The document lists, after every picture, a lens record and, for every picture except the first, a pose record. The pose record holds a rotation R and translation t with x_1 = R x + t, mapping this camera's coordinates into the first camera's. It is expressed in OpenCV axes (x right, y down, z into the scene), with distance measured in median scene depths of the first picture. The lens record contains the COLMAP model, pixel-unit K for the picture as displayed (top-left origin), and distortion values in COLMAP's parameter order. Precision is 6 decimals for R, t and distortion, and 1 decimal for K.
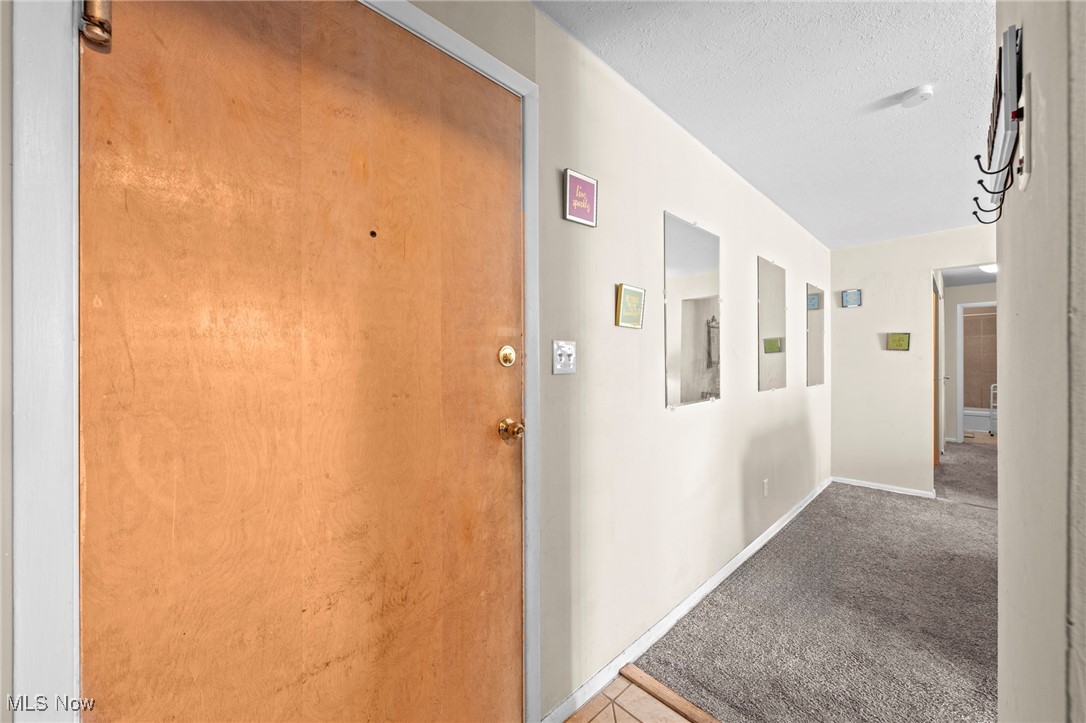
lens RADIAL K [[423.3, 0, 543.0], [0, 423.3, 361.5], [0, 0, 1]] dist [0.015984, -0.000023]
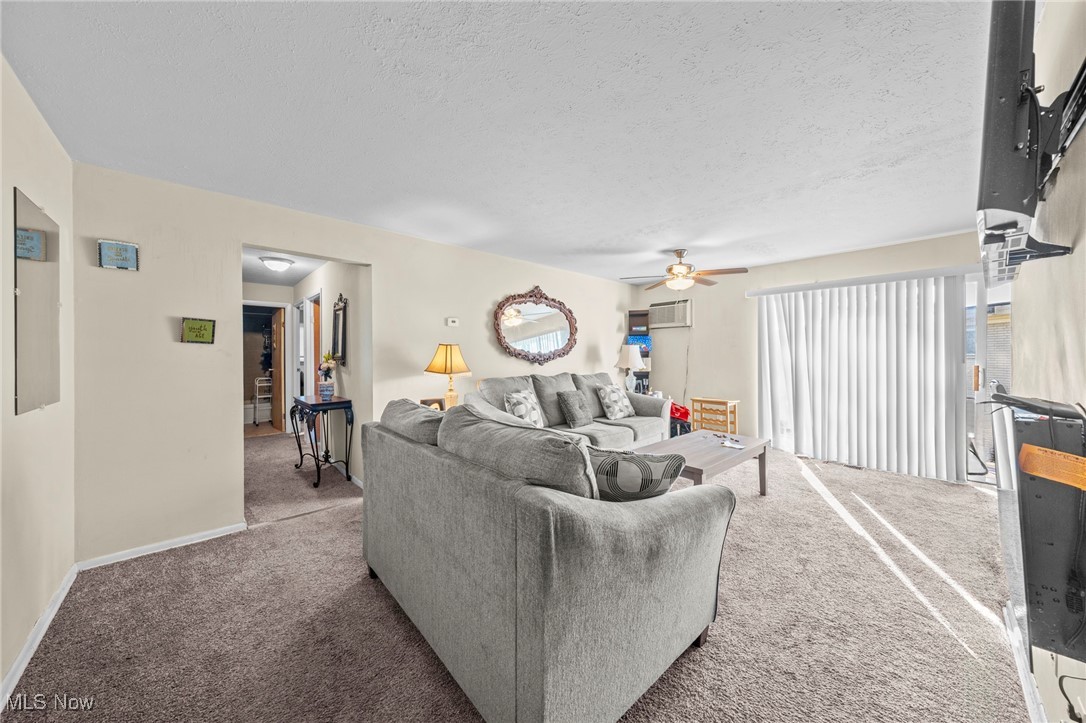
lens RADIAL K [[367.5, 0, 543.0], [0, 367.5, 361.5], [0, 0, 1]] dist [-0.000458, -0.000080]
pose [[0.039095, -0.009596, 0.999189, 0.242811], [-0.000709, 0.999953, 0.009631, -0.001731], [-0.999235, -0.001085, 0.039087, 0.407719]]
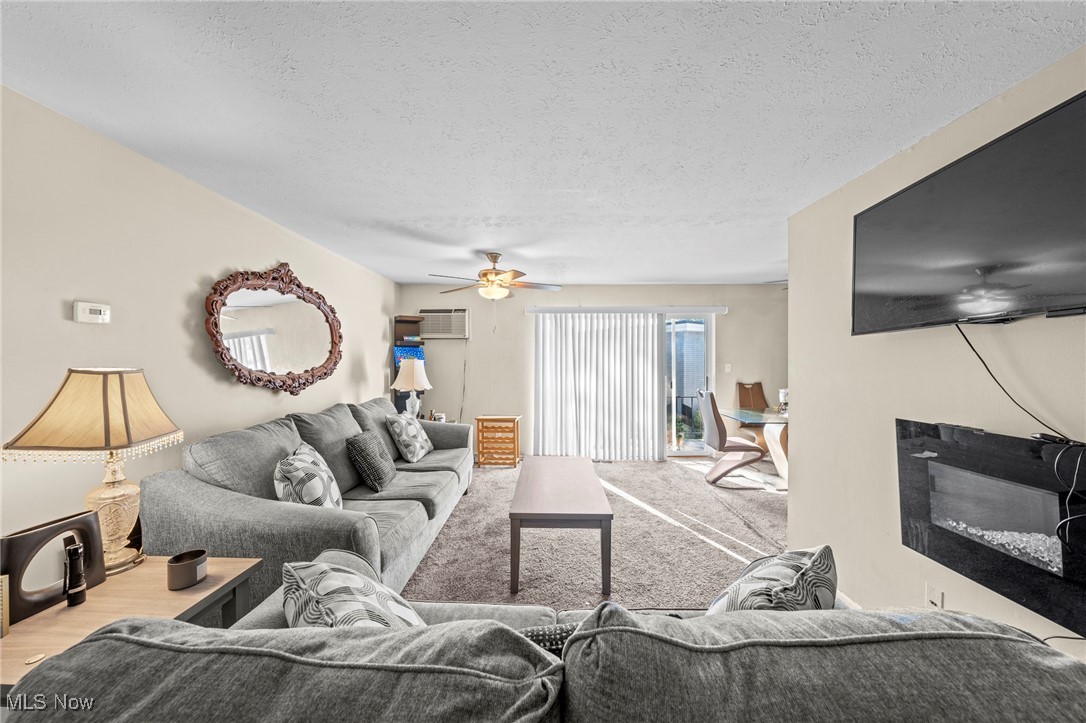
lens RADIAL K [[367.5, 0, 543.0], [0, 367.5, 361.5], [0, 0, 1]] dist [-0.000458, -0.000080]
pose [[-0.703341, 0.006807, 0.710820, 0.572263], [0.007479, 0.999970, -0.002175, -0.038203], [-0.710813, 0.003787, -0.703371, 0.618264]]
